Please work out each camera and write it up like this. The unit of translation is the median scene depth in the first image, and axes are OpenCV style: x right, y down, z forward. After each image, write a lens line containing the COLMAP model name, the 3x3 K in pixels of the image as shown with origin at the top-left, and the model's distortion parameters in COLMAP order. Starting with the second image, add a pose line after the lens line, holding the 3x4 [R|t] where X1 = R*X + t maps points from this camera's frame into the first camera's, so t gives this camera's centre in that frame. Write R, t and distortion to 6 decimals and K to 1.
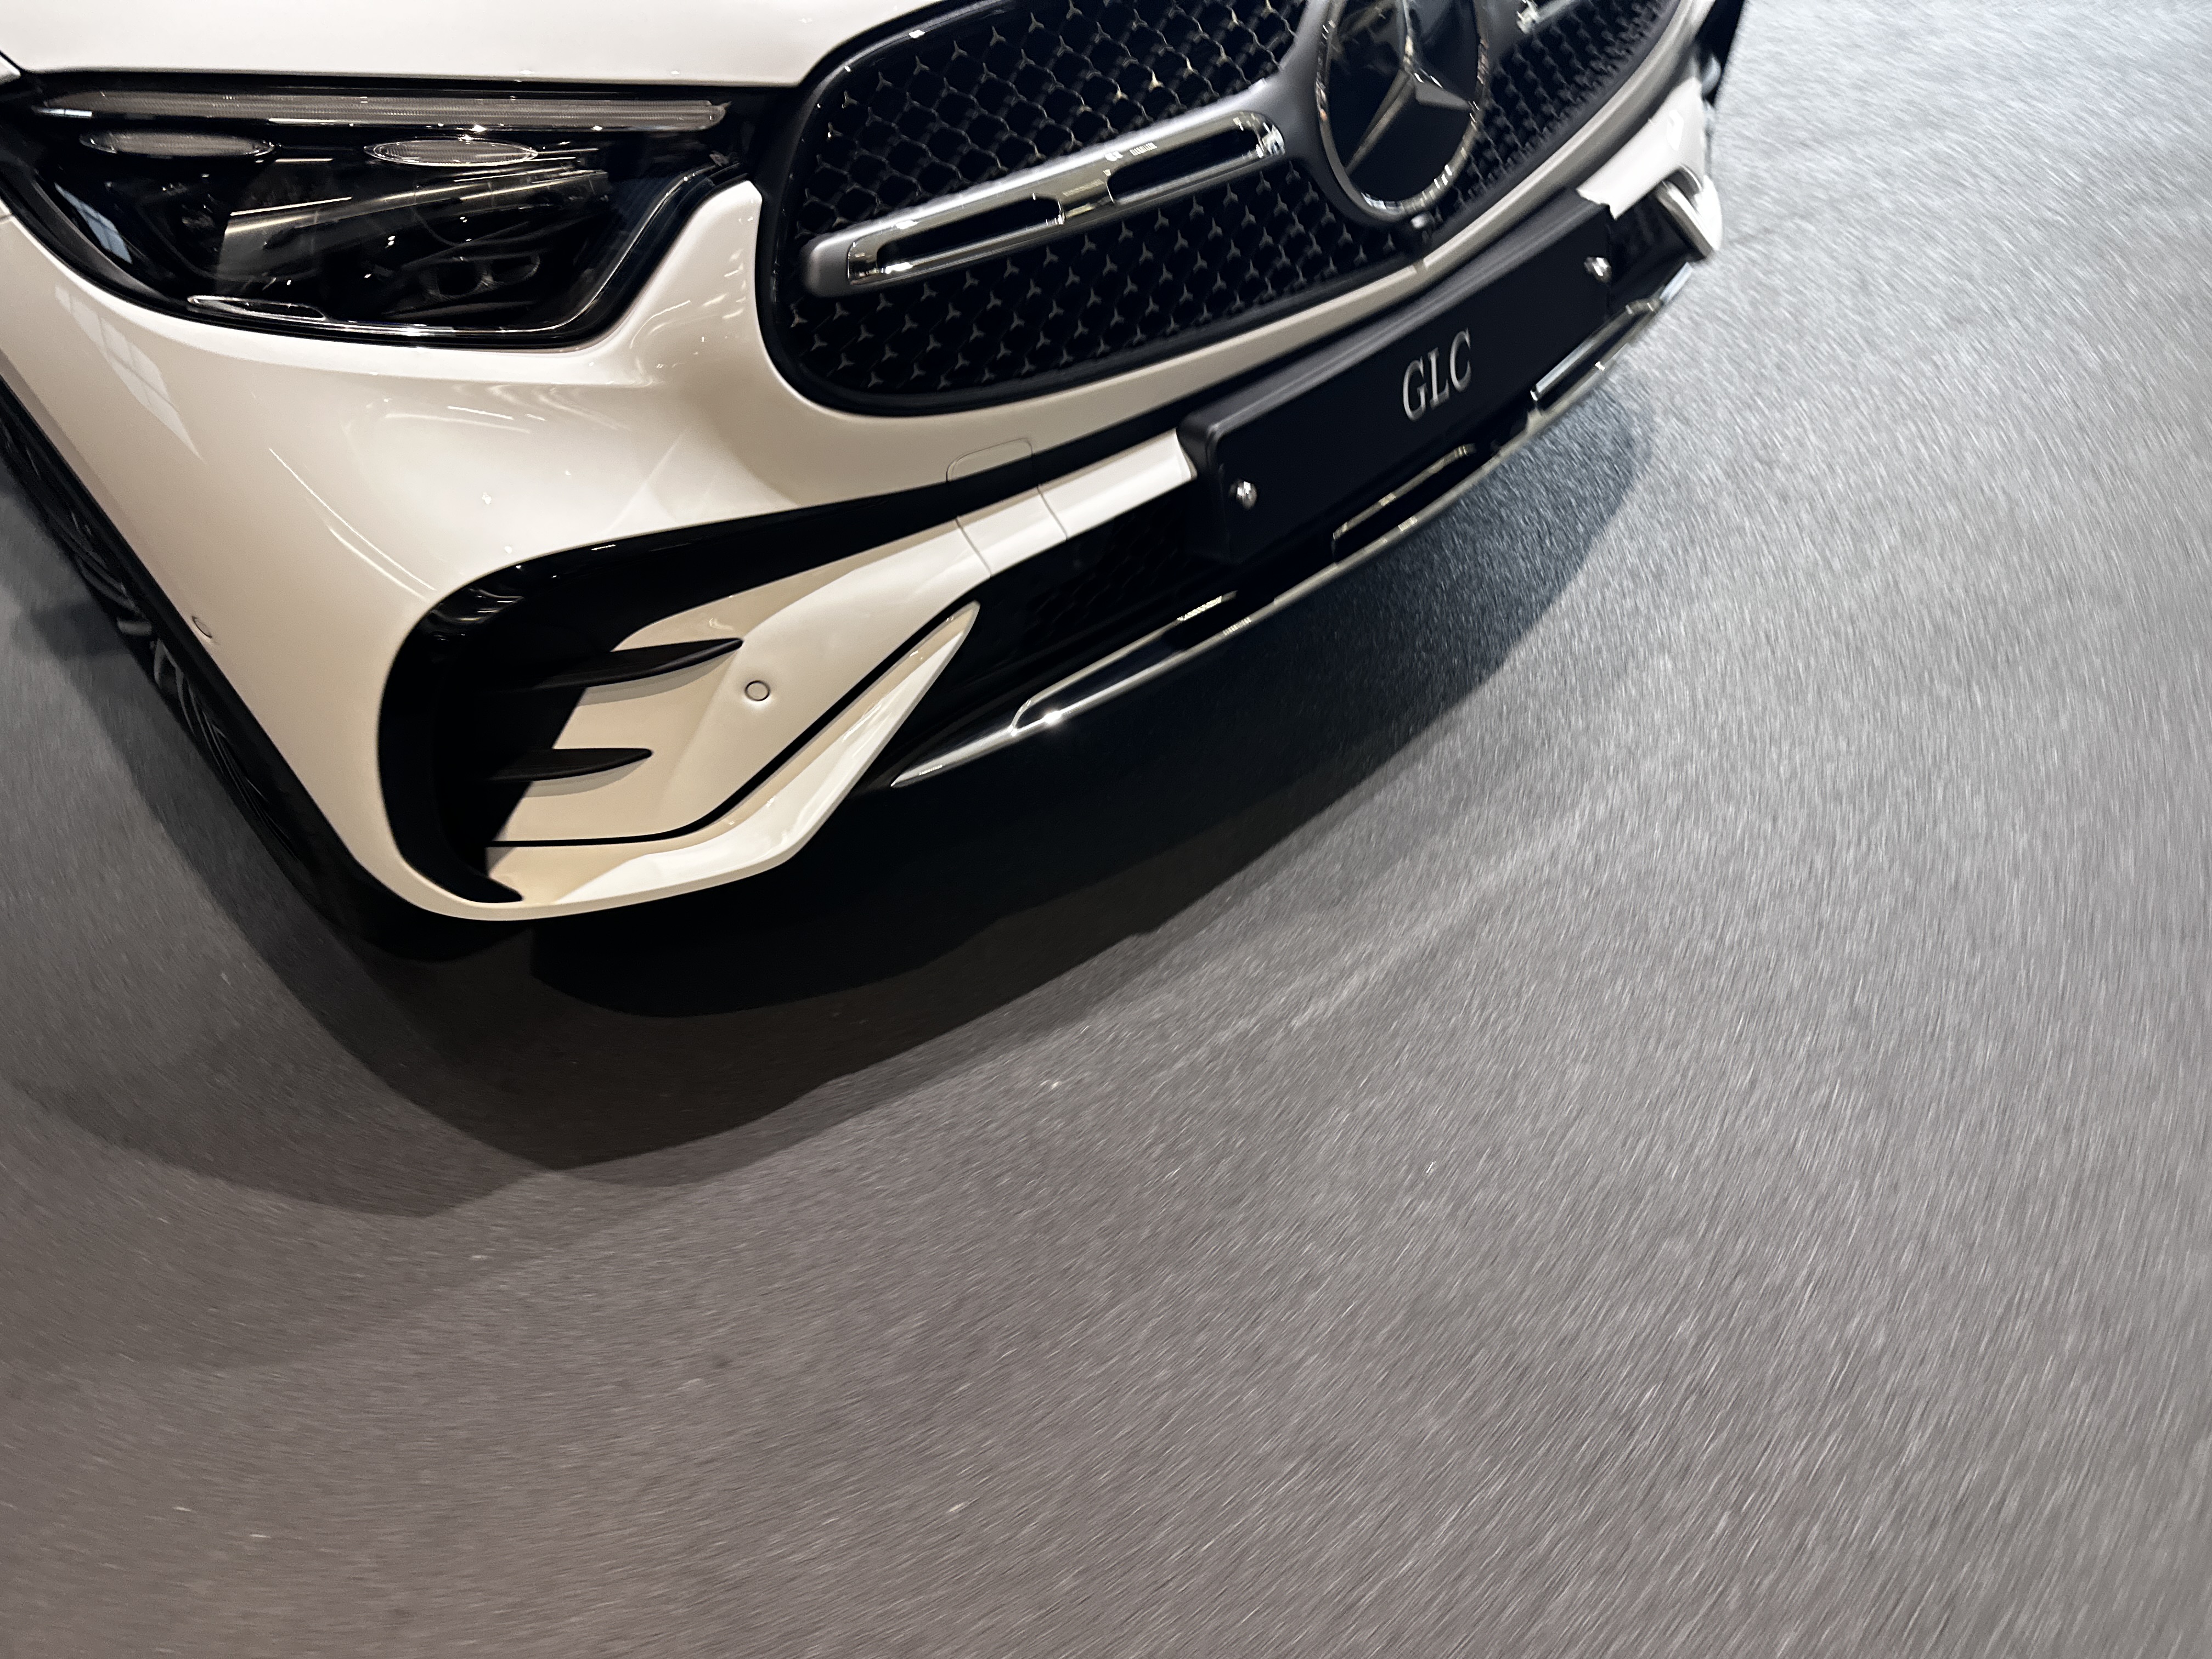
lens RADIAL K [[1521.7, 0, 1111.8], [0, 1521.7, 824.8], [0, 0, 1]] dist [0.071715, -0.082486]
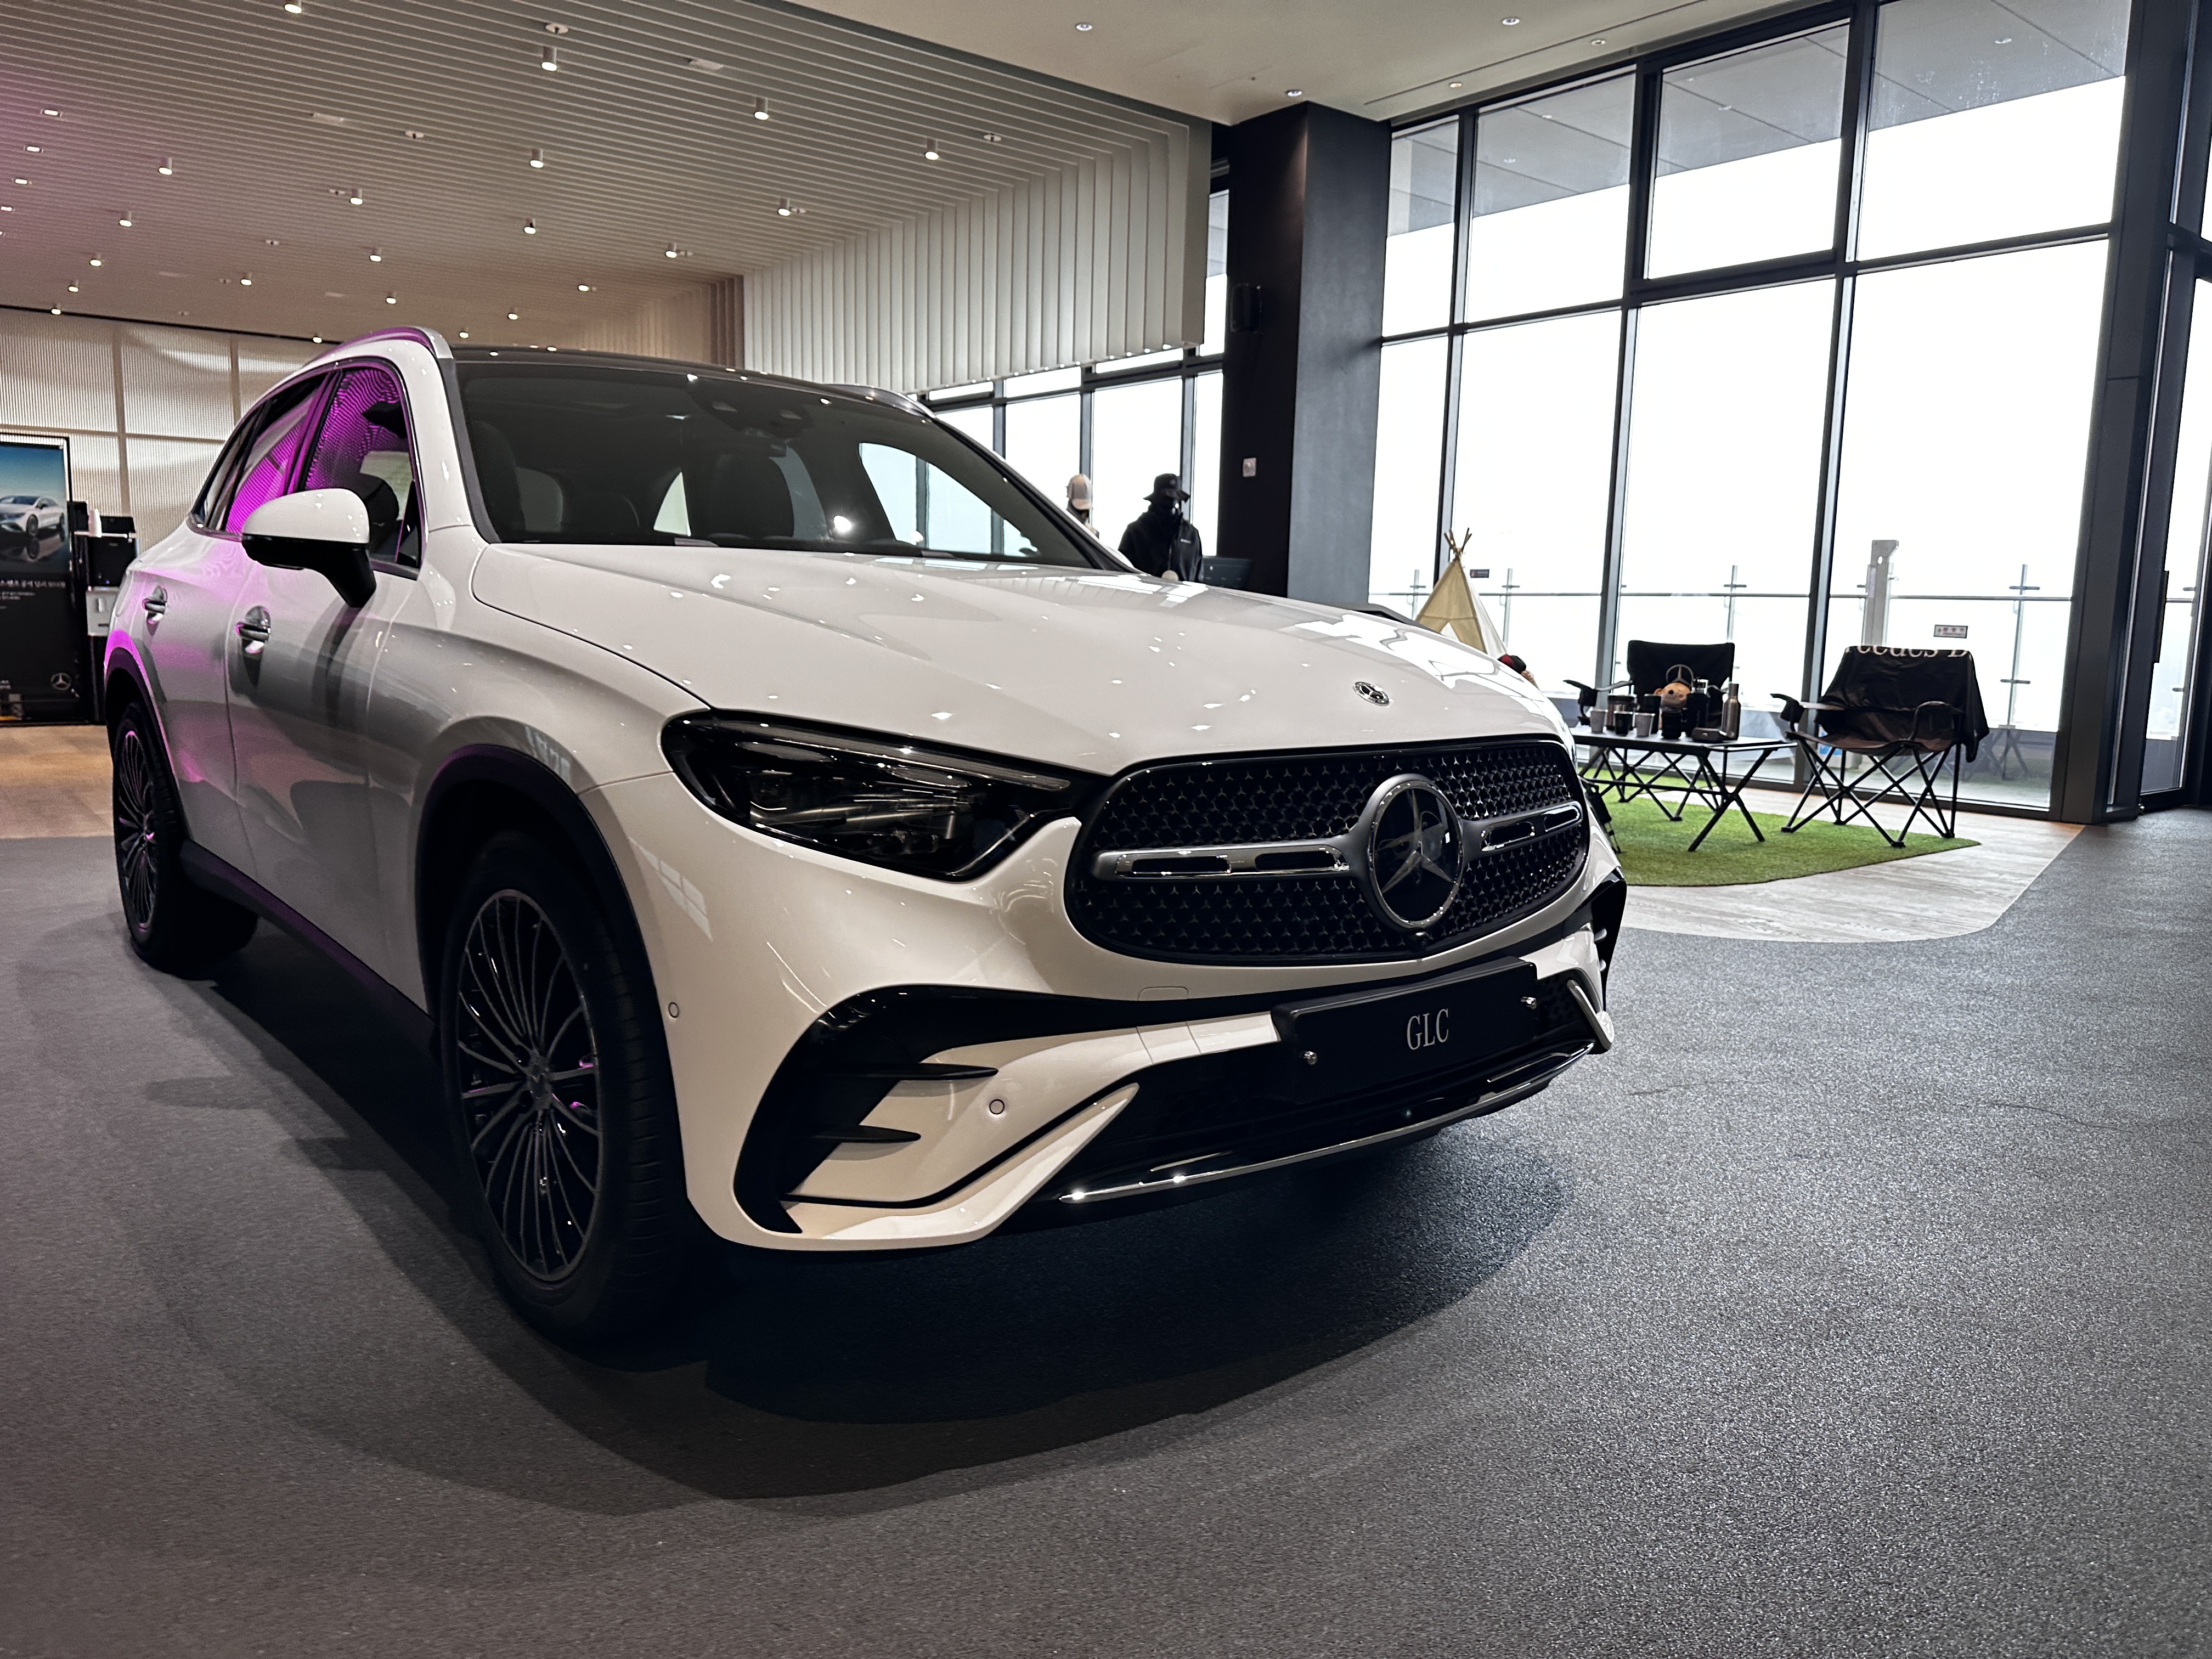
lens RADIAL K [[1551.9, 0, 1089.7], [0, 1551.9, 813.3], [0, 0, 1]] dist [0.081358, -0.126168]
pose [[0.987922, 0.153380, -0.022019, -0.141843], [-0.138951, 0.814022, -0.563969, 0.518104], [-0.068577, 0.560217, 0.825502, -0.457172]]
